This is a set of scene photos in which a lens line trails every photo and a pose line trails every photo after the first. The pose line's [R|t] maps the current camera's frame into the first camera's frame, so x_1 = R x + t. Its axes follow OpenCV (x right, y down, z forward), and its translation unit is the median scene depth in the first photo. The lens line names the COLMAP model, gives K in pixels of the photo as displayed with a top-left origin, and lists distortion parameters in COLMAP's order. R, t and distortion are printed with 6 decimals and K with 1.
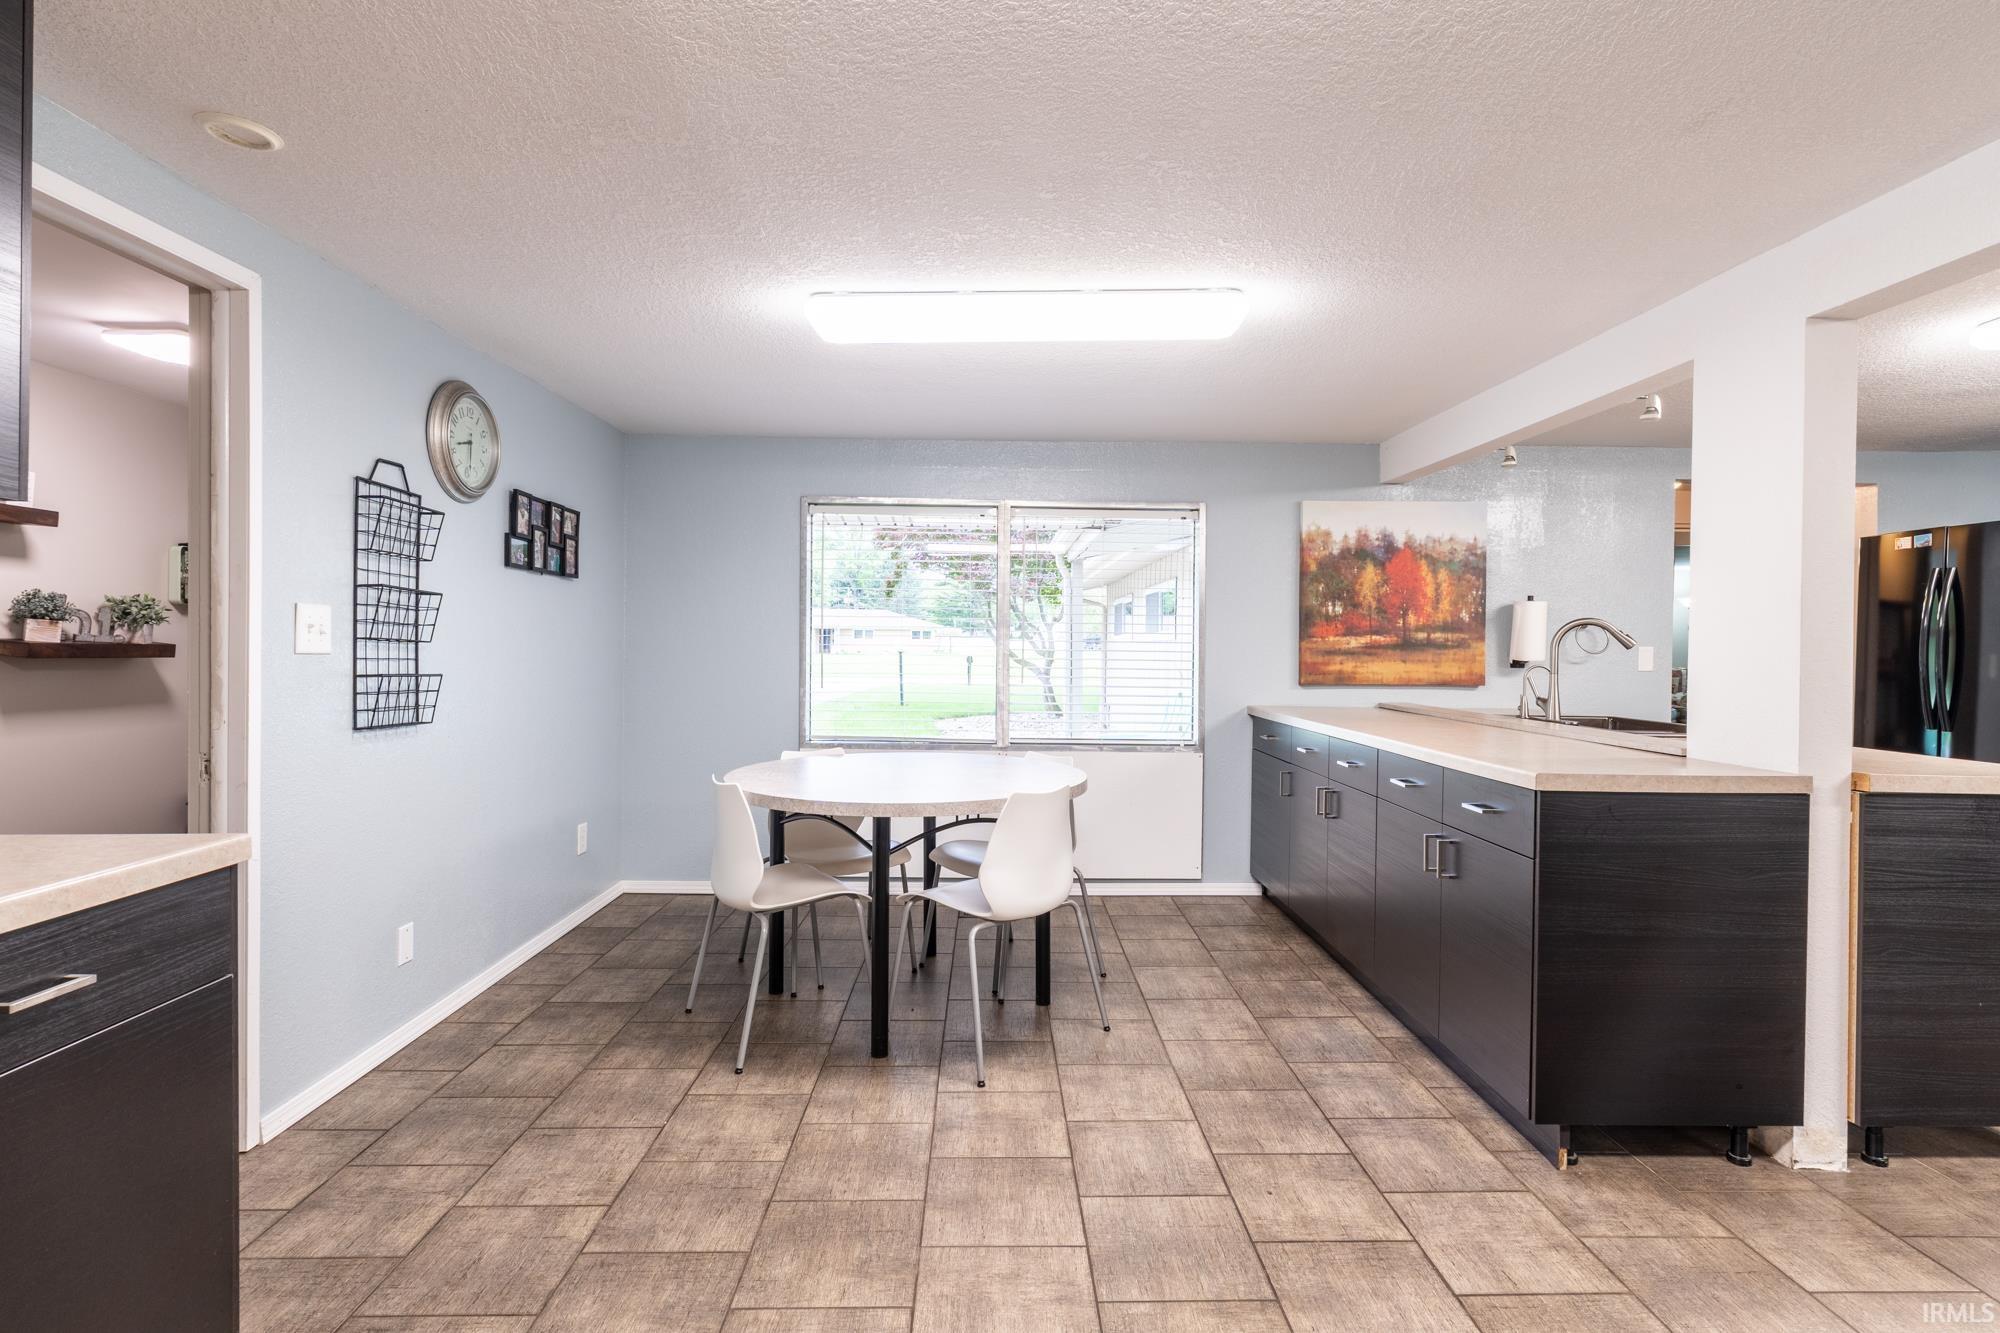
lens RADIAL K [[977.8, 0, 1006.1], [0, 977.8, 654.5], [0, 0, 1]] dist [-0.004003, 0.002429]
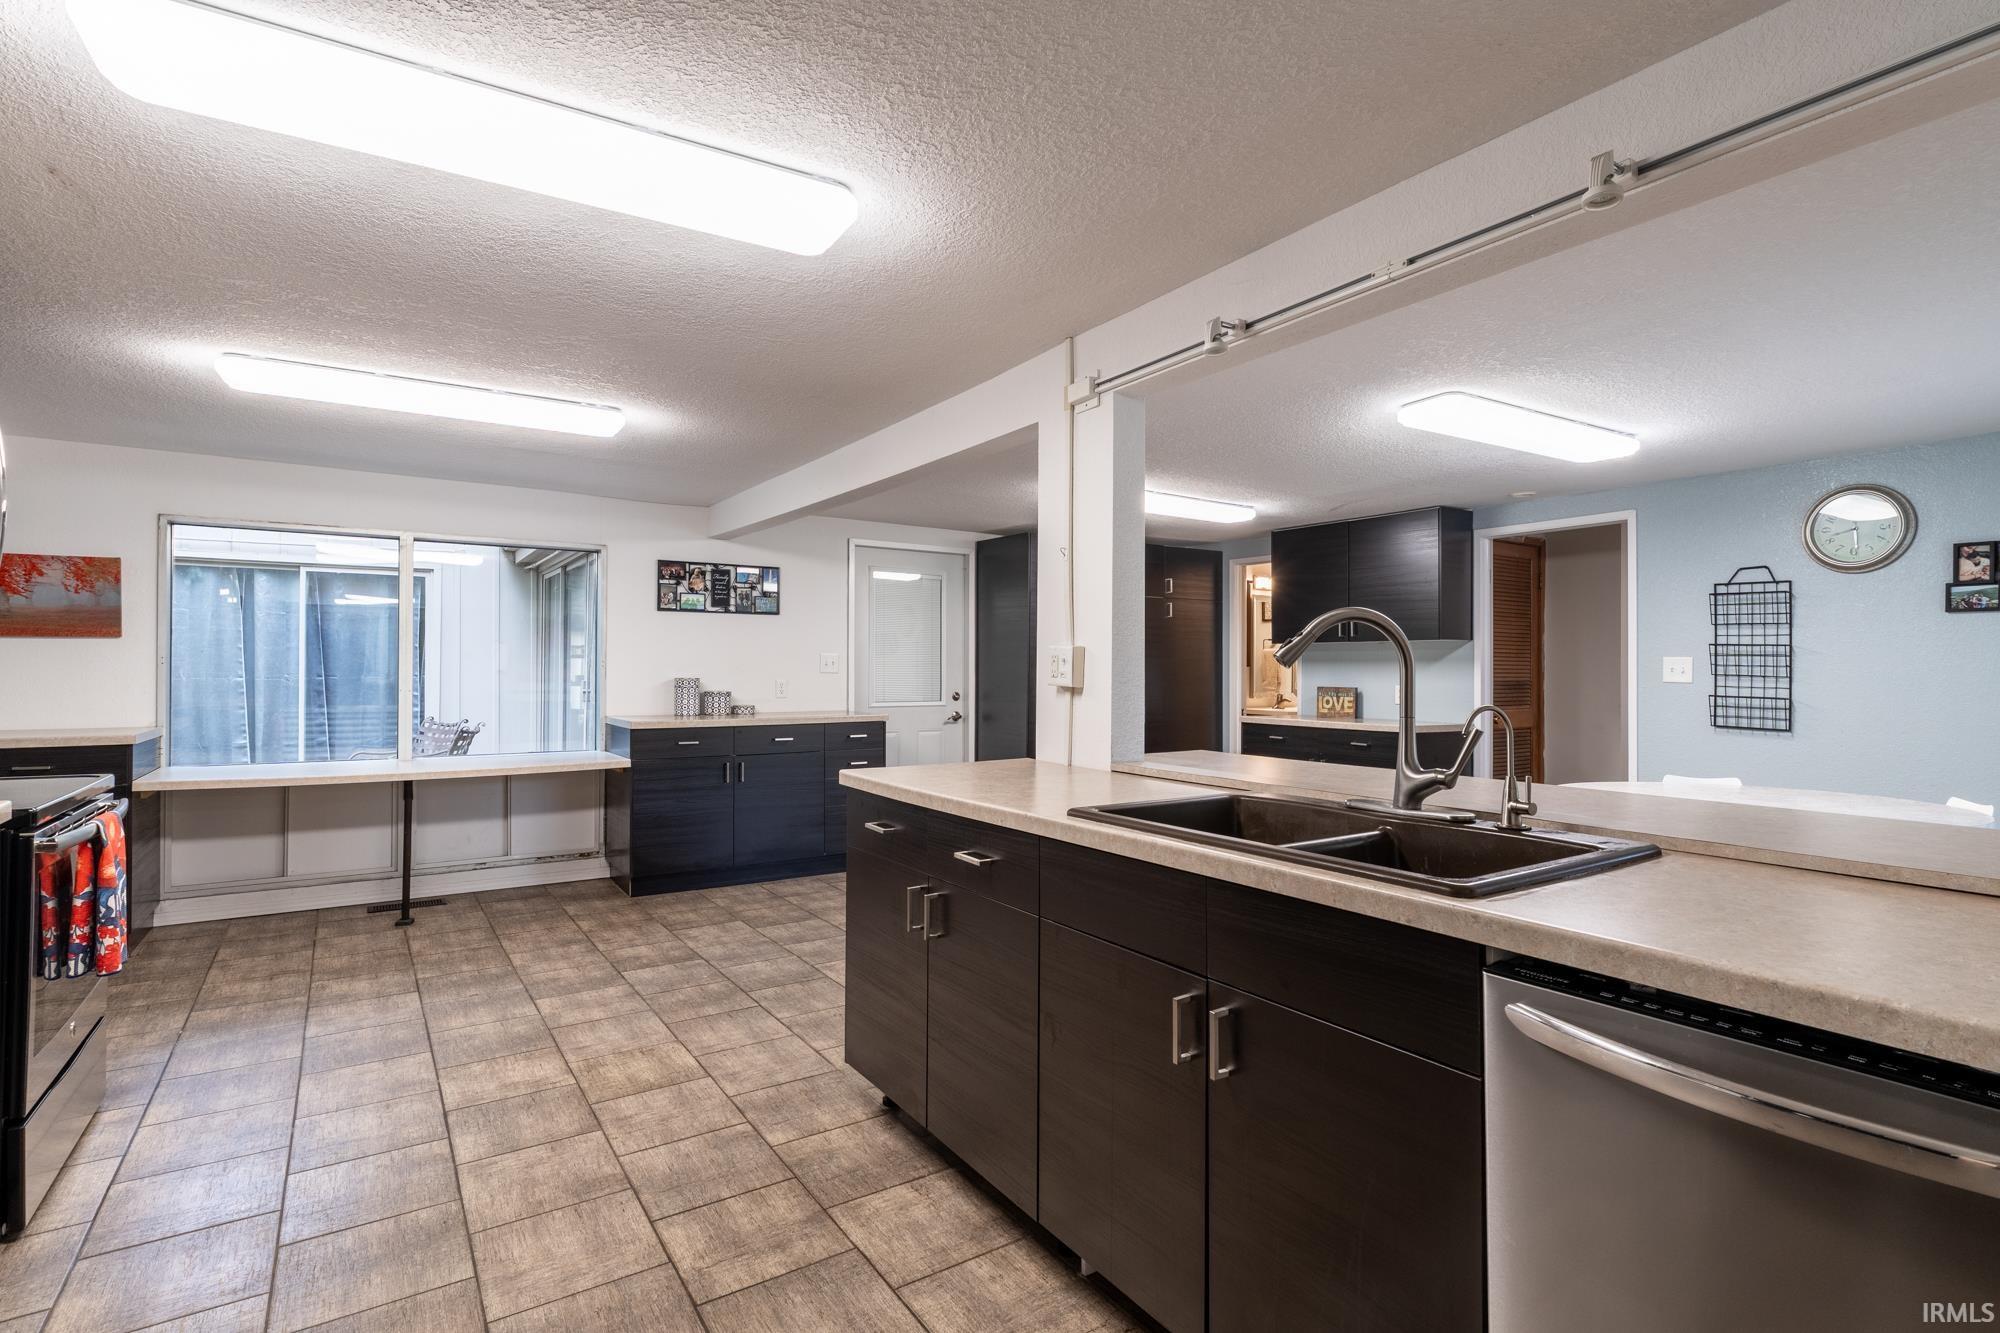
lens RADIAL K [[977.8, 0, 1008.5], [0, 977.8, 658.8], [0, 0, 1]] dist [-0.004003, 0.002429]
pose [[-0.839342, -0.022103, -0.543154, 1.258787], [-0.018800, 0.999756, -0.011631, -0.000554], [0.543278, 0.000448, -0.839553, 1.623471]]
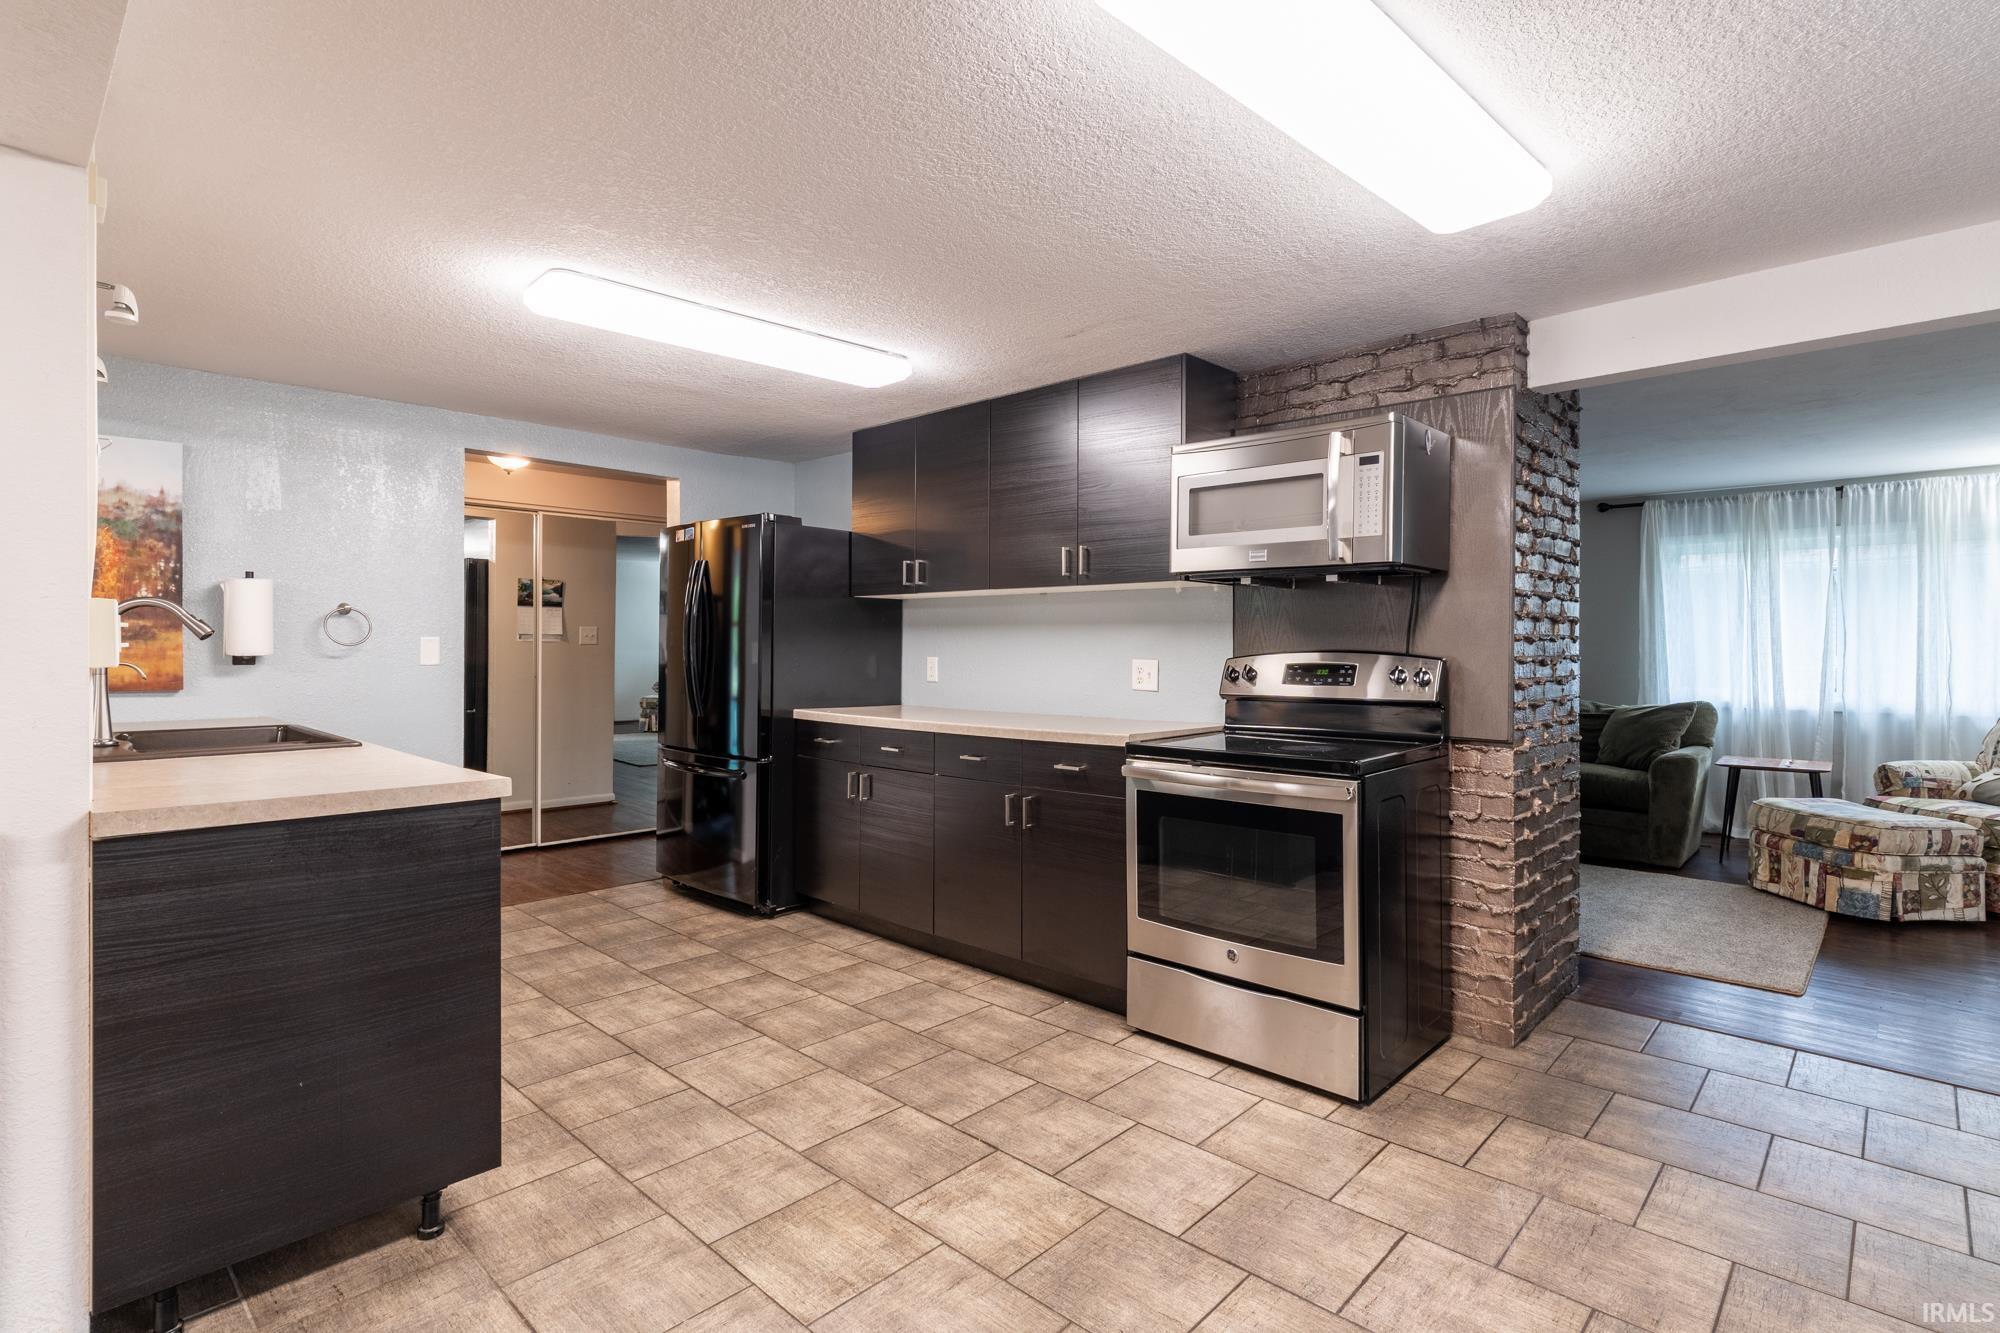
lens RADIAL K [[977.8, 0, 1031.1], [0, 977.8, 645.9], [0, 0, 1]] dist [-0.004003, 0.002429]
pose [[0.690967, -0.010421, 0.722811, 0.644768], [0.011017, 0.999932, 0.003885, 0.004568], [-0.722802, 0.005279, 0.691035, 0.016564]]
